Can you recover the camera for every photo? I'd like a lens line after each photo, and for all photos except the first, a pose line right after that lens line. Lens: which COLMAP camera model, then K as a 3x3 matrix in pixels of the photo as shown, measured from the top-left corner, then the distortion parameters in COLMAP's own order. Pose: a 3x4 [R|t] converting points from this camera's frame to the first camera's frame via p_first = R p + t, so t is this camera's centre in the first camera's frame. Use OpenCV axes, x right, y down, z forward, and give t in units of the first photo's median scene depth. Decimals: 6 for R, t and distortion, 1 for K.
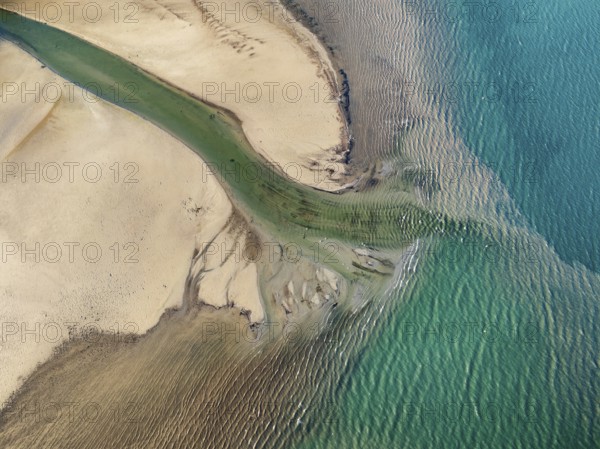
lens RADIAL K [[409.7, 0, 300.0], [0, 409.7, 224.5], [0, 0, 1]] dist [-0.038560, 0.003260]
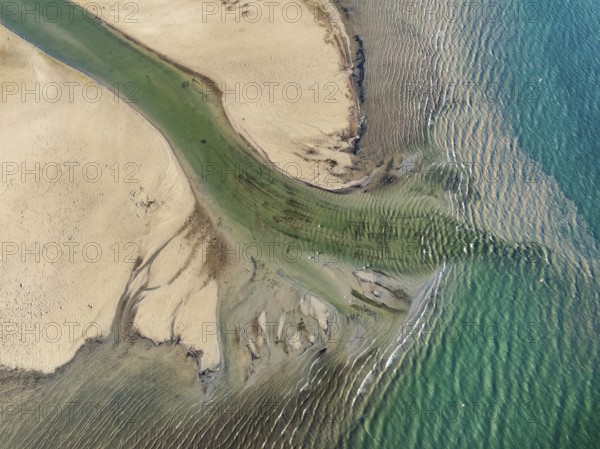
lens RADIAL K [[409.7, 0, 300.0], [0, 409.7, 224.5], [0, 0, 1]] dist [-0.038560, 0.003260]
pose [[0.997544, 0.062150, -0.032290, 0.050283], [-0.062021, 0.998062, 0.005005, -0.019156], [0.032538, -0.002990, 0.999466, 0.266862]]
